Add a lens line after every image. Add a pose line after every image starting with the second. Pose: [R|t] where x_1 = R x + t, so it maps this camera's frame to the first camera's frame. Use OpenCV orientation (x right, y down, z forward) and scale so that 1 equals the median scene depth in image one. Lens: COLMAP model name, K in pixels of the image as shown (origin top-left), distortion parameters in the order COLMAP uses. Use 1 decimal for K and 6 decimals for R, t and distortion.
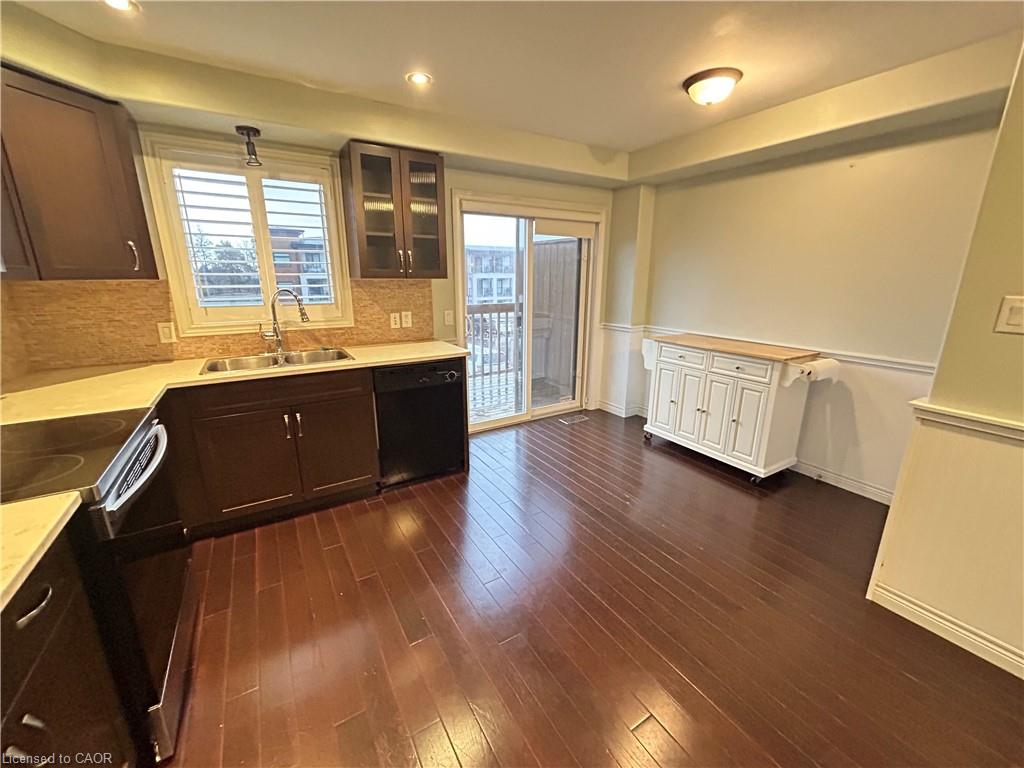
lens RADIAL K [[412.4, 0, 511.1], [0, 412.4, 382.2], [0, 0, 1]] dist [-0.004661, -0.000155]
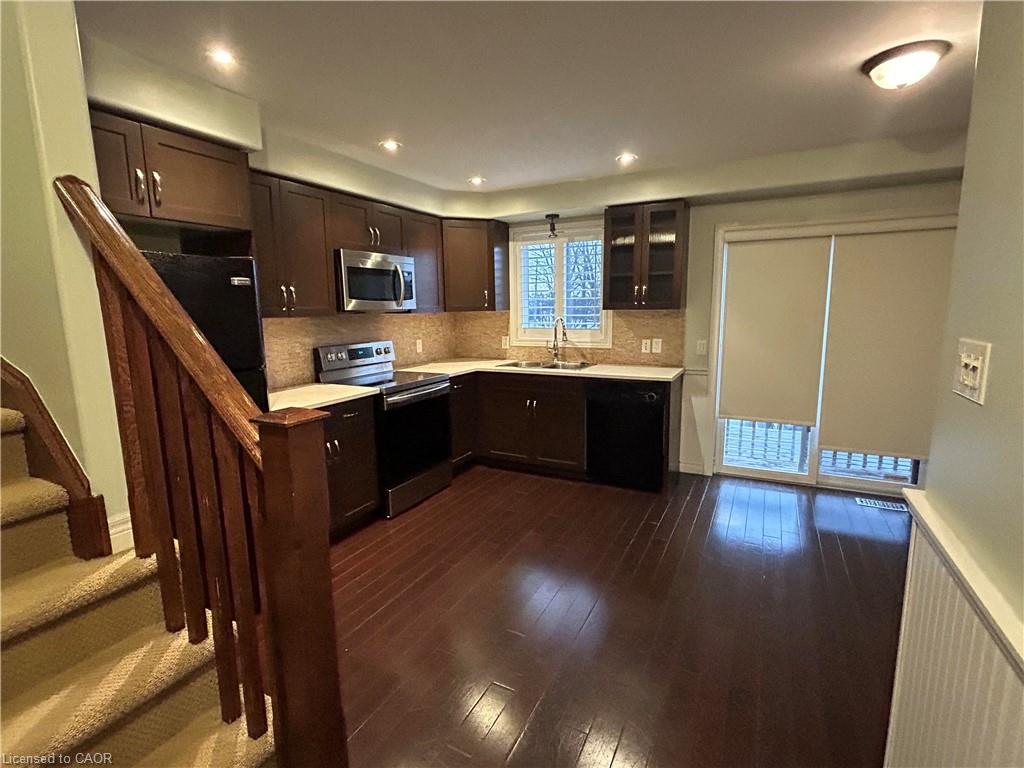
lens RADIAL K [[478.9, 0, 515.8], [0, 478.9, 381.1], [0, 0, 1]] dist [-0.000302, -0.000094]
pose [[0.515945, 0.120565, -0.848095, 0.717119], [-0.201358, 0.979375, 0.016730, -0.006329], [0.832620, 0.162139, 0.529581, 0.027374]]
